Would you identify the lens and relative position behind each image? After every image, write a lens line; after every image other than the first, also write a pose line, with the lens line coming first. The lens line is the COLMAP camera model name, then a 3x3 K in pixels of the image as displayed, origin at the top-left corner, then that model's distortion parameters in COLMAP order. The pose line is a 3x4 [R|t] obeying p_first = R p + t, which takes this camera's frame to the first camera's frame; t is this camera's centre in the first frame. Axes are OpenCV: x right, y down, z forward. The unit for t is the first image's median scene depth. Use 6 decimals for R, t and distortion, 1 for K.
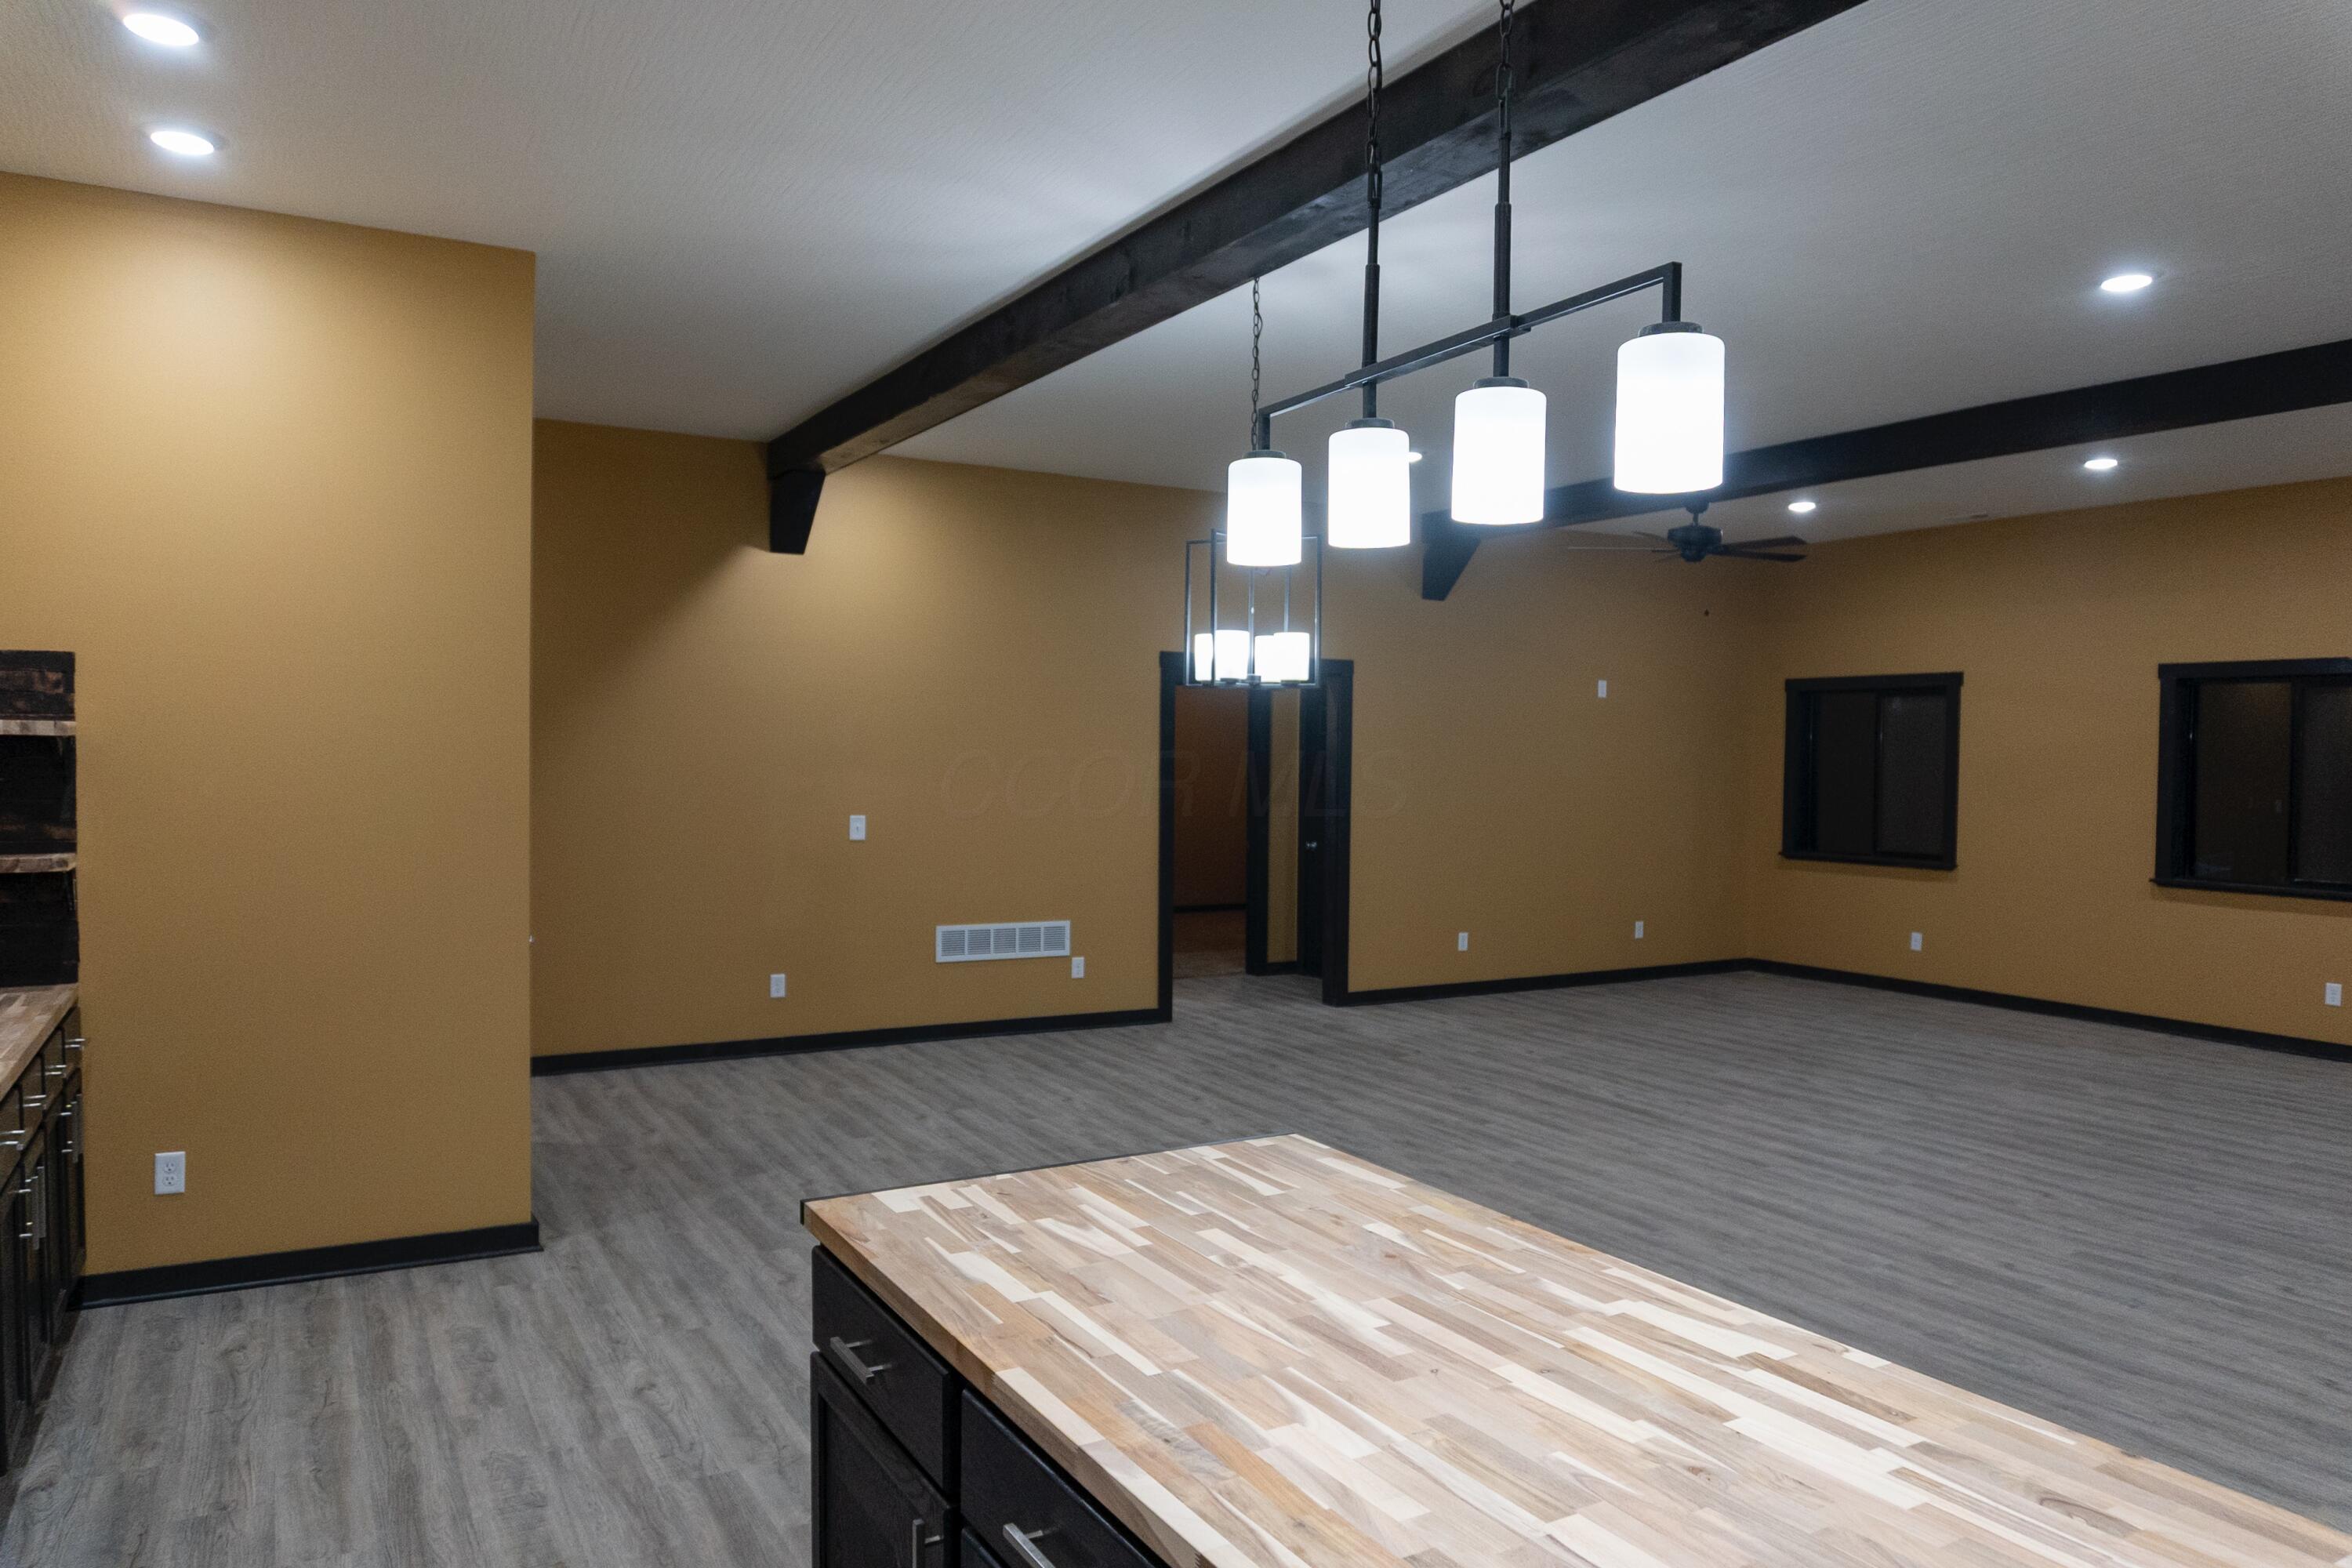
lens RADIAL K [[1570.7, 0, 1180.8], [0, 1570.7, 787.3], [0, 0, 1]] dist [-0.019078, -0.007662]
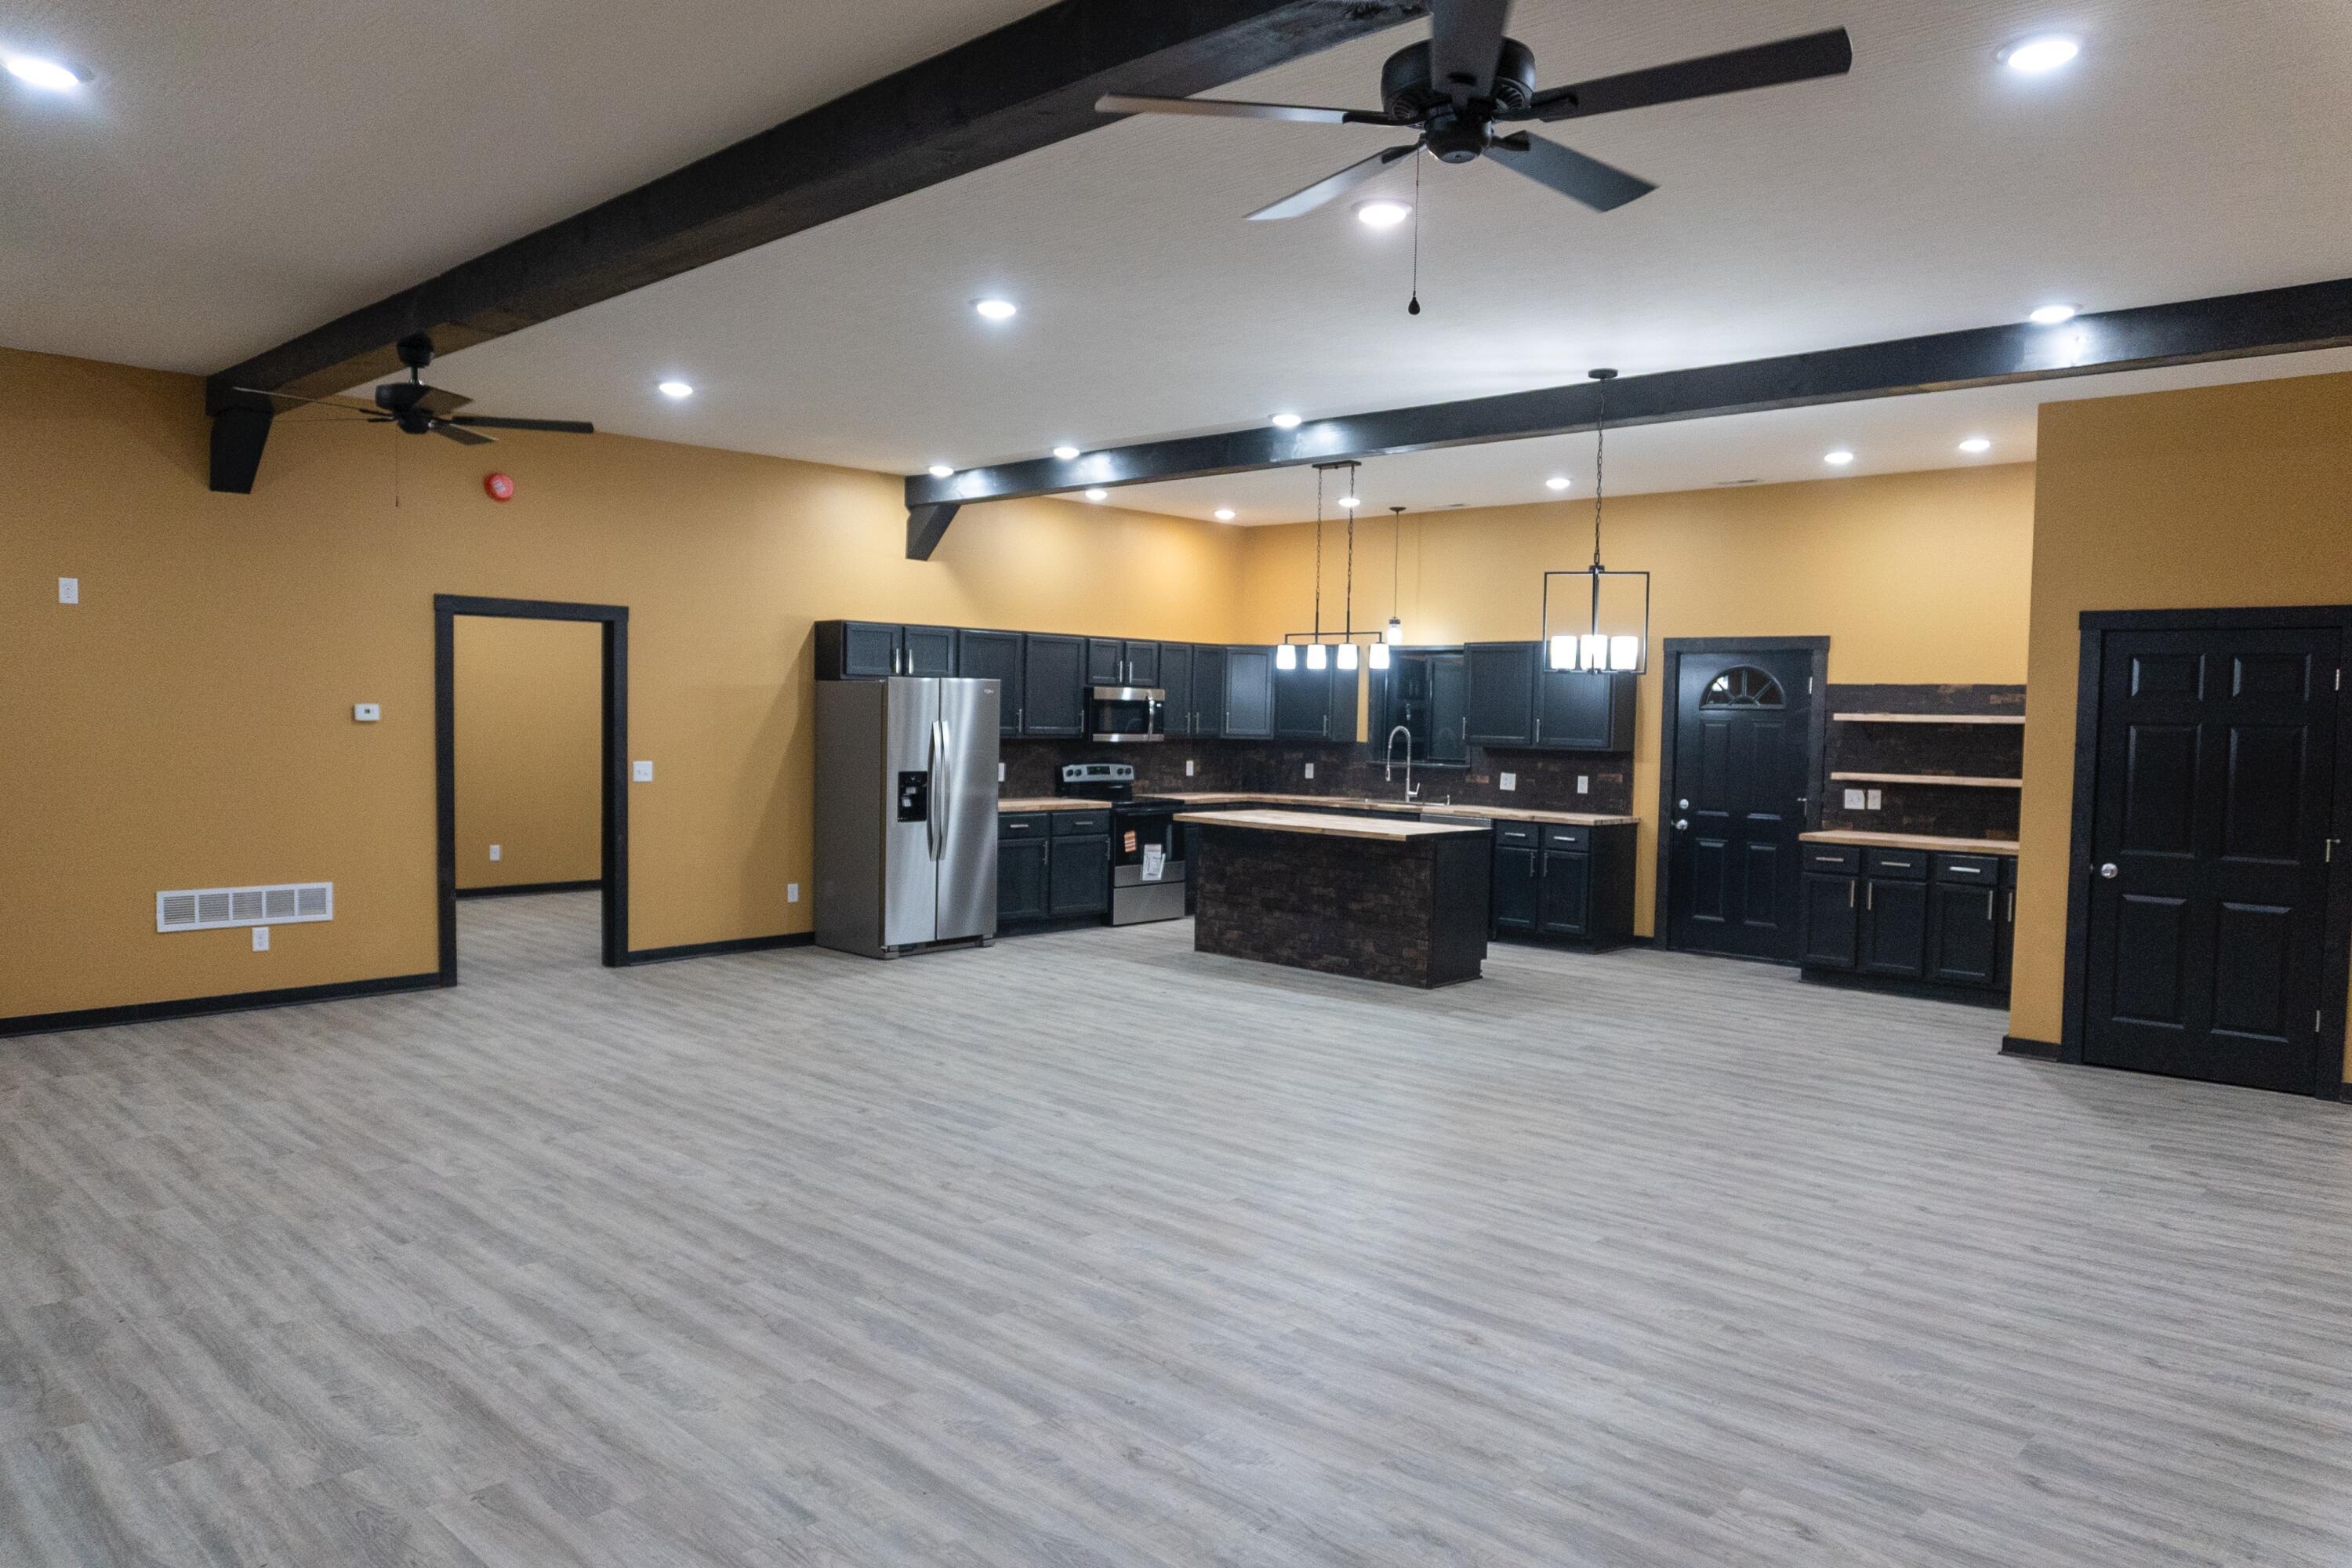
lens RADIAL K [[1570.7, 0, 1176.8], [0, 1570.7, 795.2], [0, 0, 1]] dist [-0.019078, -0.007662]
pose [[-0.957975, -0.012419, -0.286581, 0.653243], [-0.036044, 0.996355, 0.077312, -0.038224], [0.284577, 0.084392, -0.954931, 1.789486]]
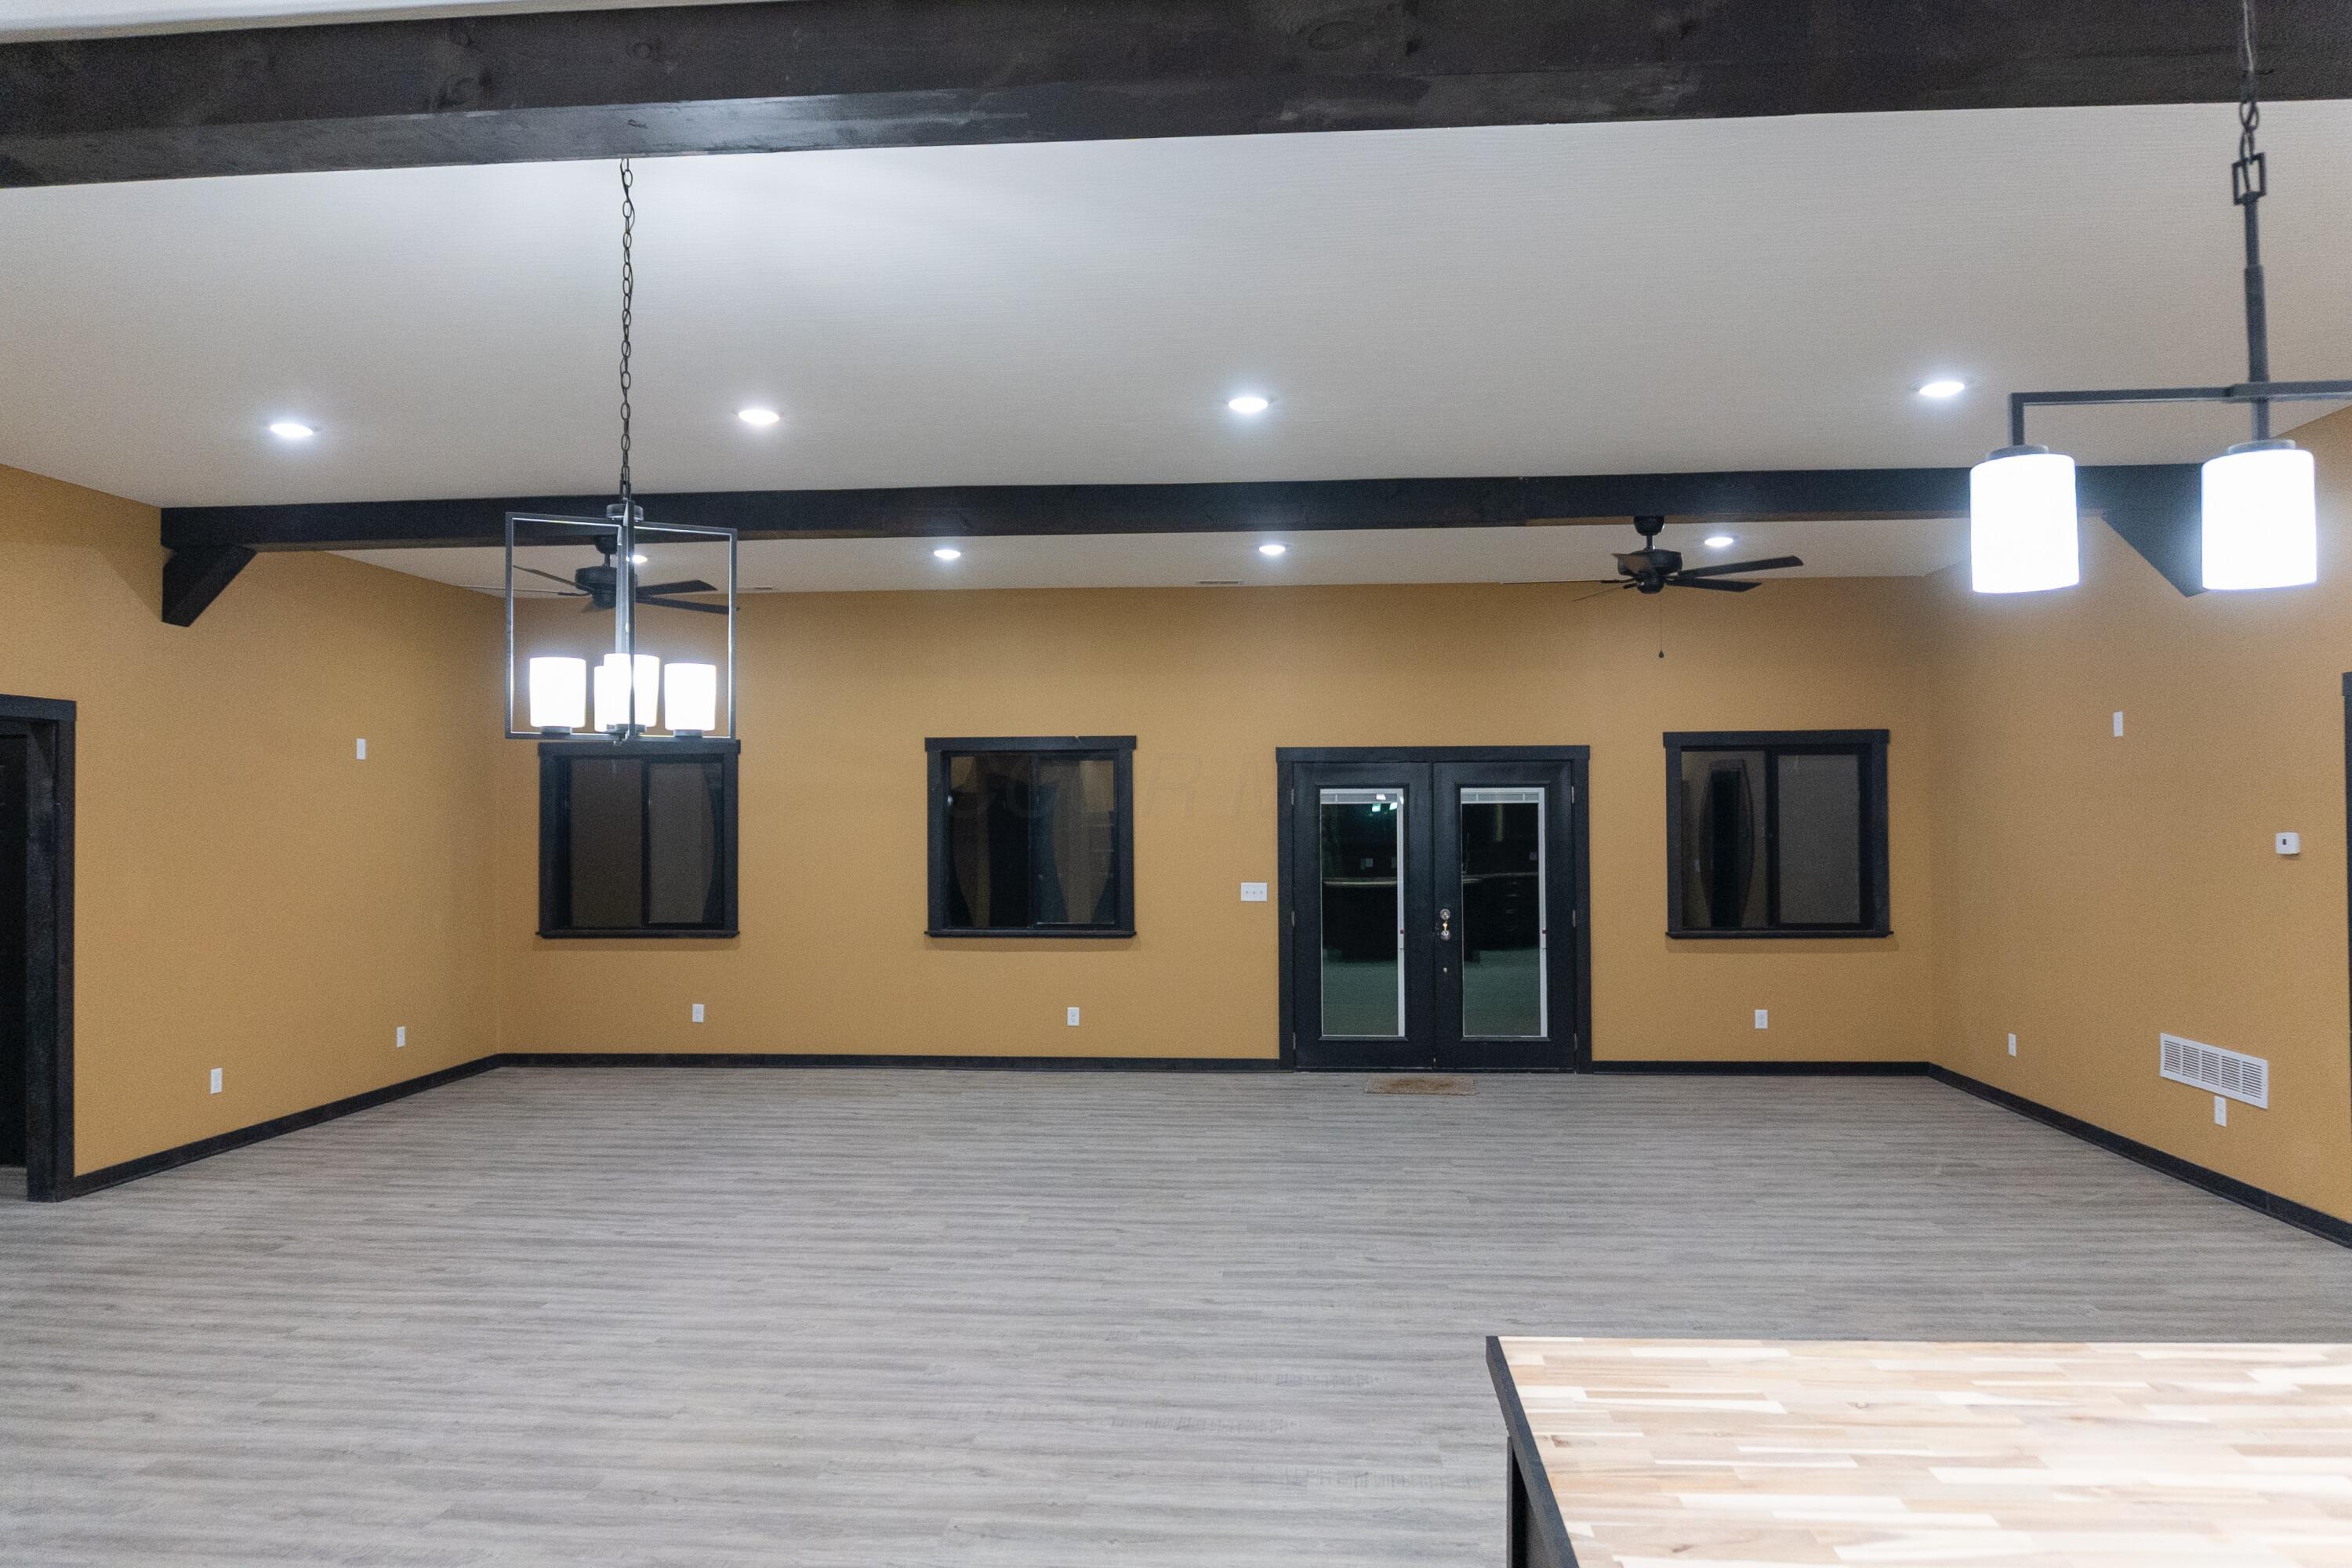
lens RADIAL K [[1570.7, 0, 1178.2], [0, 1570.7, 792.2], [0, 0, 1]] dist [-0.019078, -0.007662]
pose [[0.566820, 0.000625, 0.823841, -0.294977], [0.033283, 0.999166, -0.023657, -0.012505], [-0.823169, 0.040829, 0.566327, 0.322981]]
